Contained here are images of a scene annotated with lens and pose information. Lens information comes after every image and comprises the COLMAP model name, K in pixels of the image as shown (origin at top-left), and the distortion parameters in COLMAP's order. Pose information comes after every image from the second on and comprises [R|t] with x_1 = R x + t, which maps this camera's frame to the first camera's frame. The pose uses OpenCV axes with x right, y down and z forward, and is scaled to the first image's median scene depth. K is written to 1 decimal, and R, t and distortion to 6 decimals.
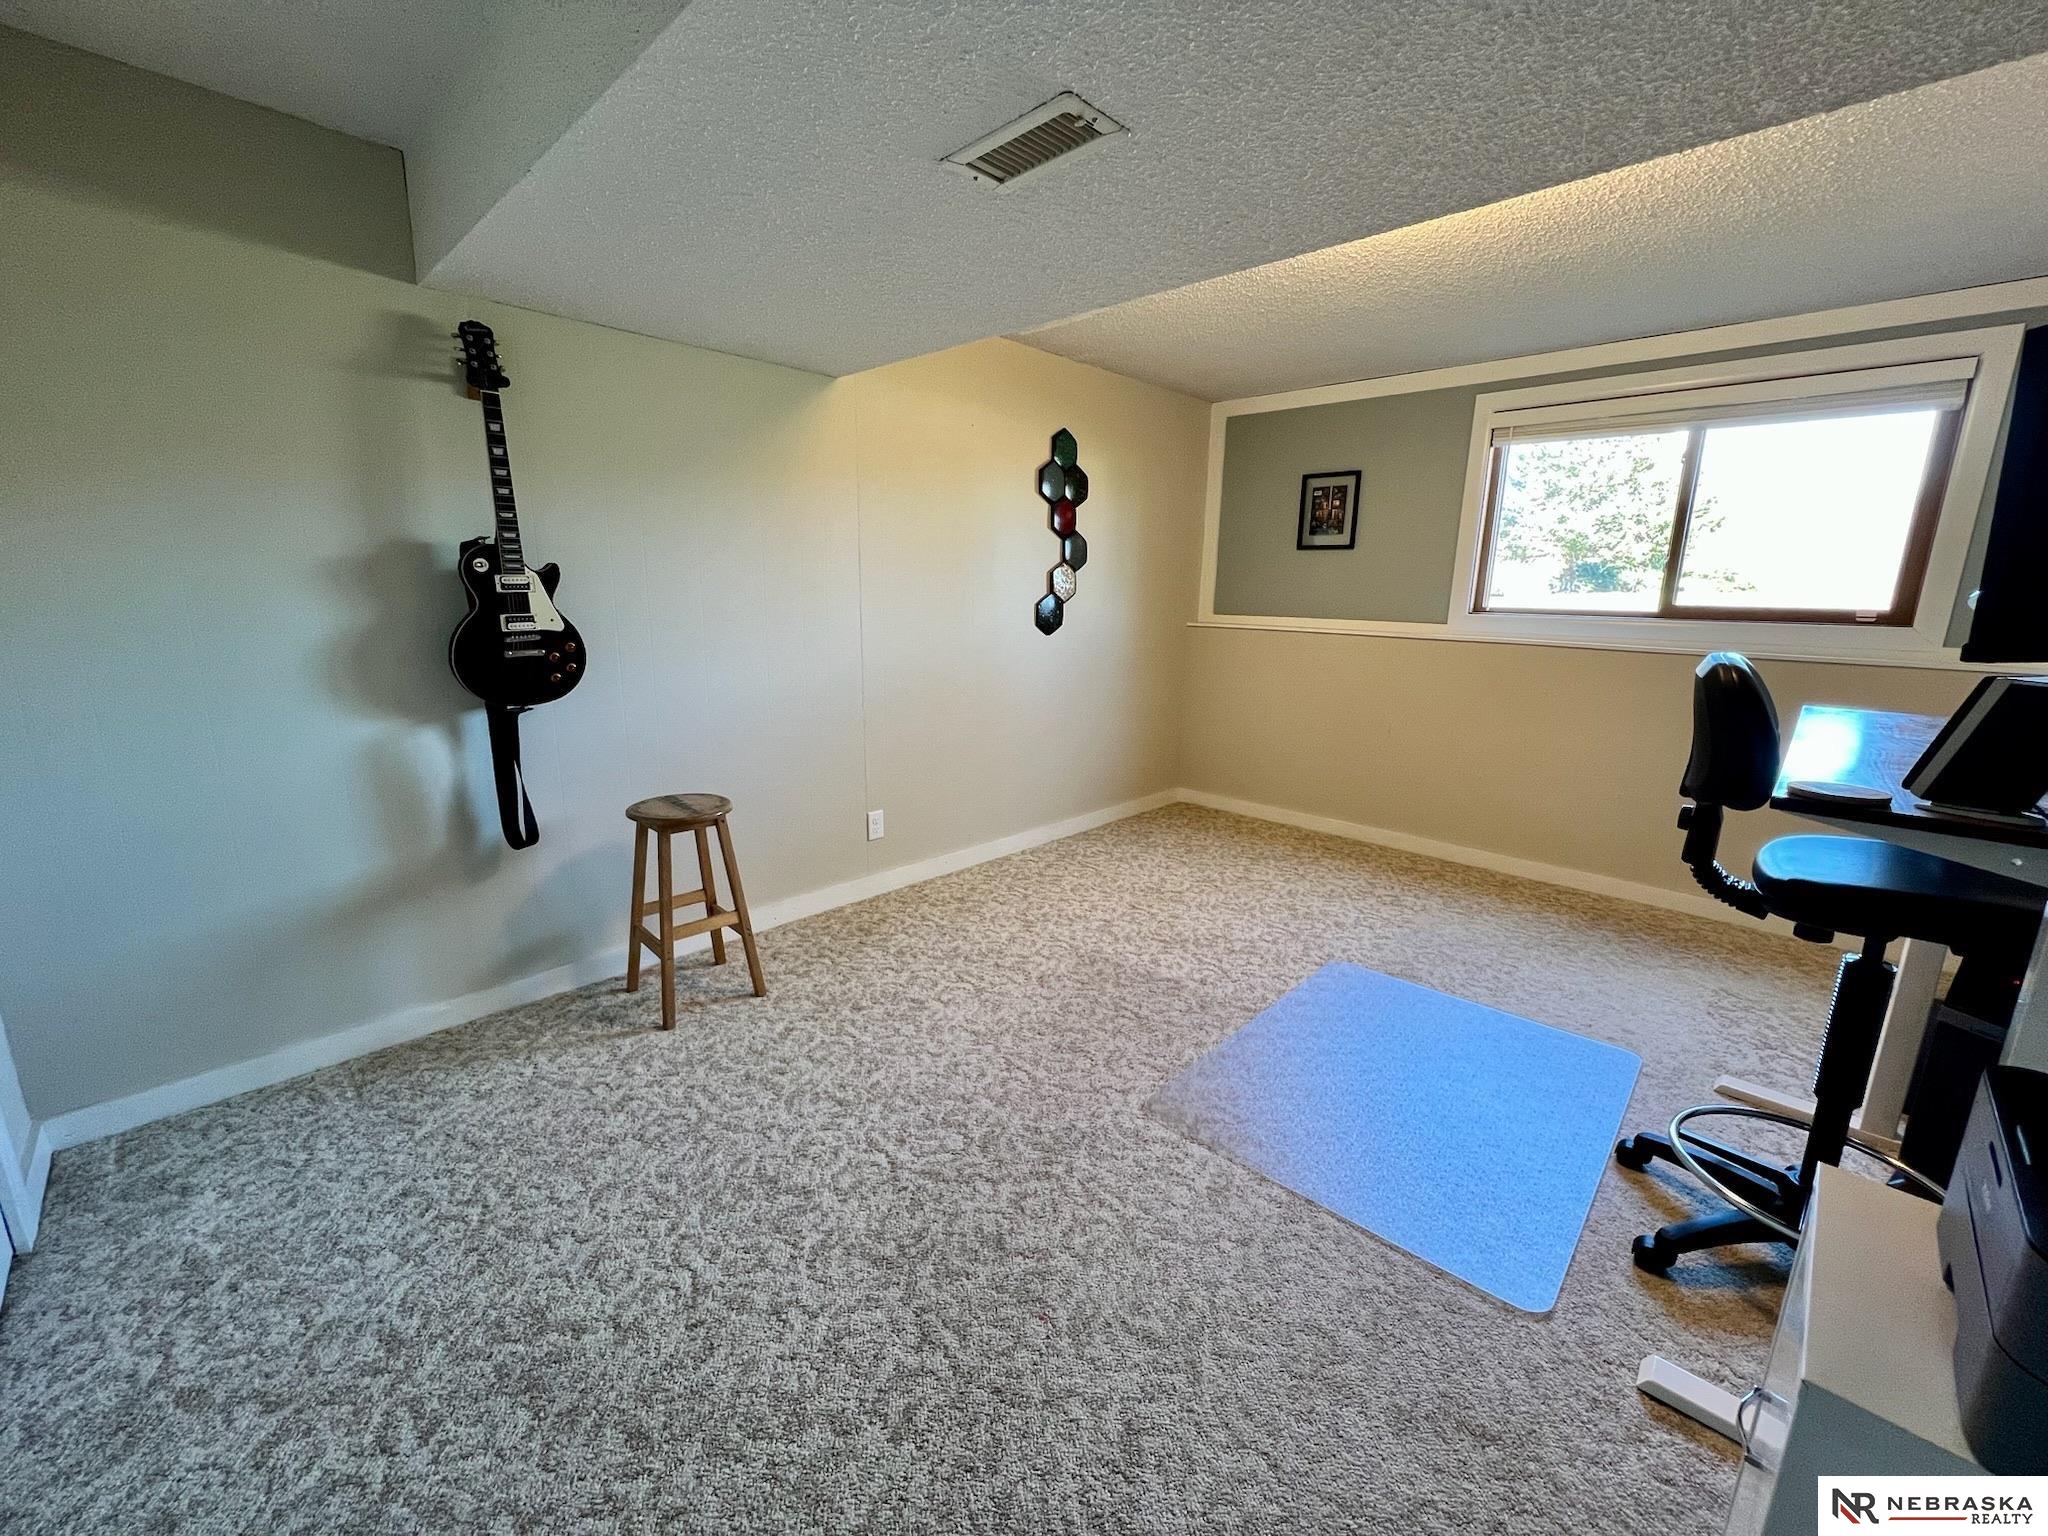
lens RADIAL K [[824.7, 0, 1017.8], [0, 824.7, 774.0], [0, 0, 1]] dist [-0.003967, 0.000015]
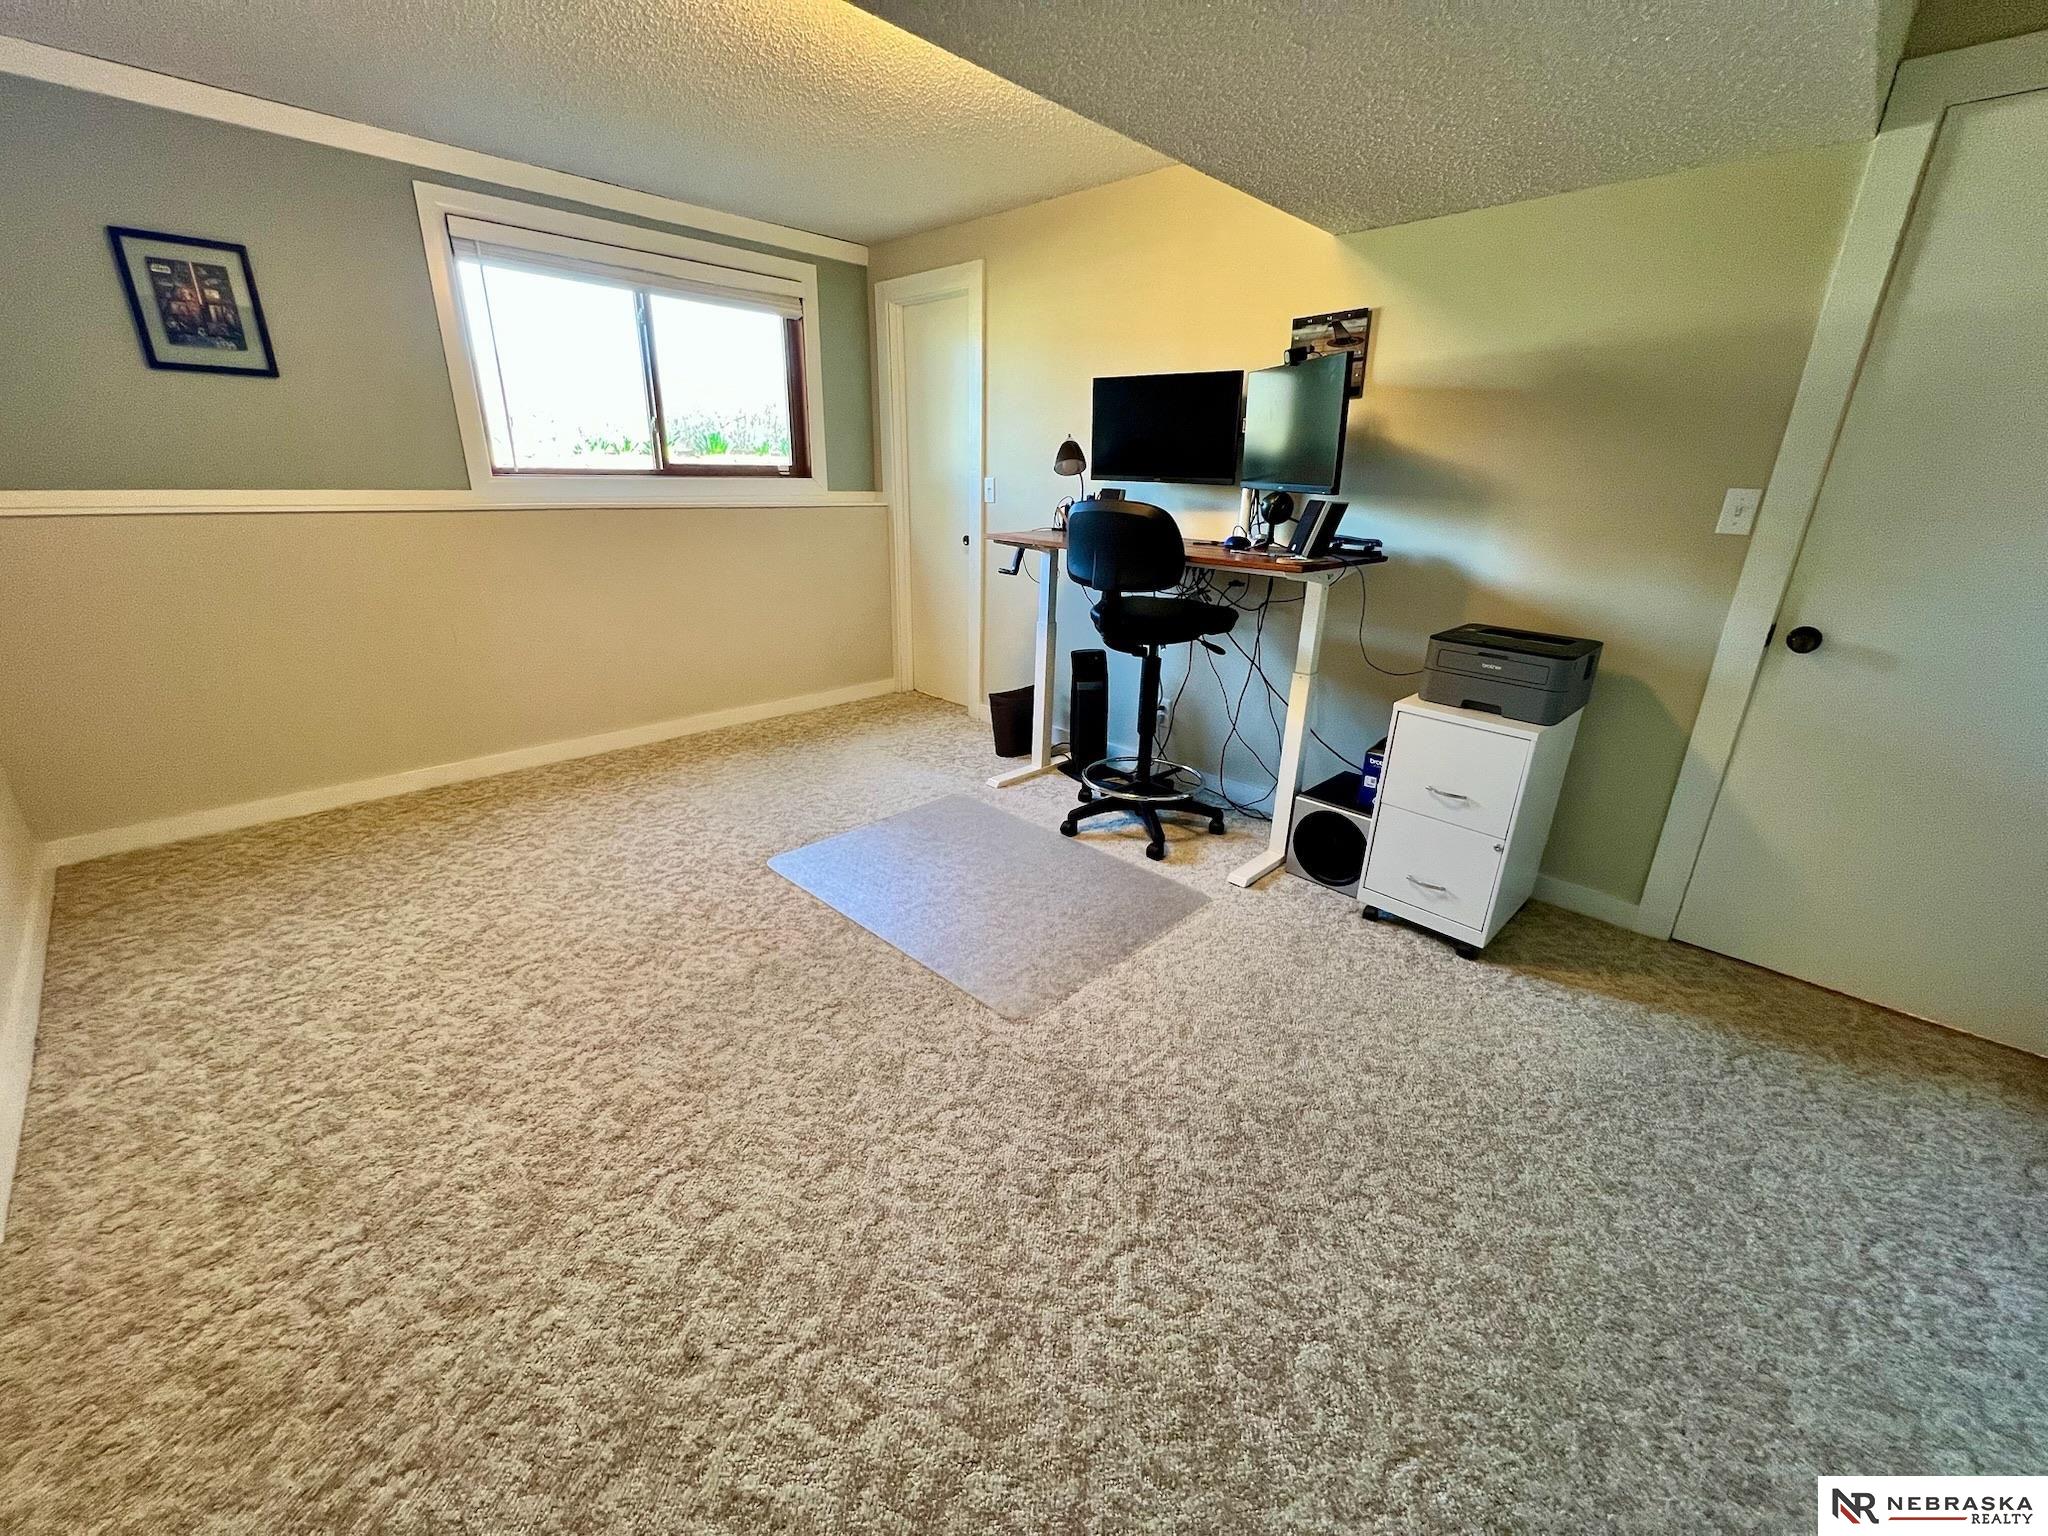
lens RADIAL K [[824.7, 0, 1028.2], [0, 824.7, 769.3], [0, 0, 1]] dist [-0.003967, 0.000015]
pose [[-0.005005, -0.357883, 0.933753, -0.402814], [0.200034, 0.914534, 0.351588, -0.125146], [-0.979776, 0.188542, 0.067012, 0.546973]]
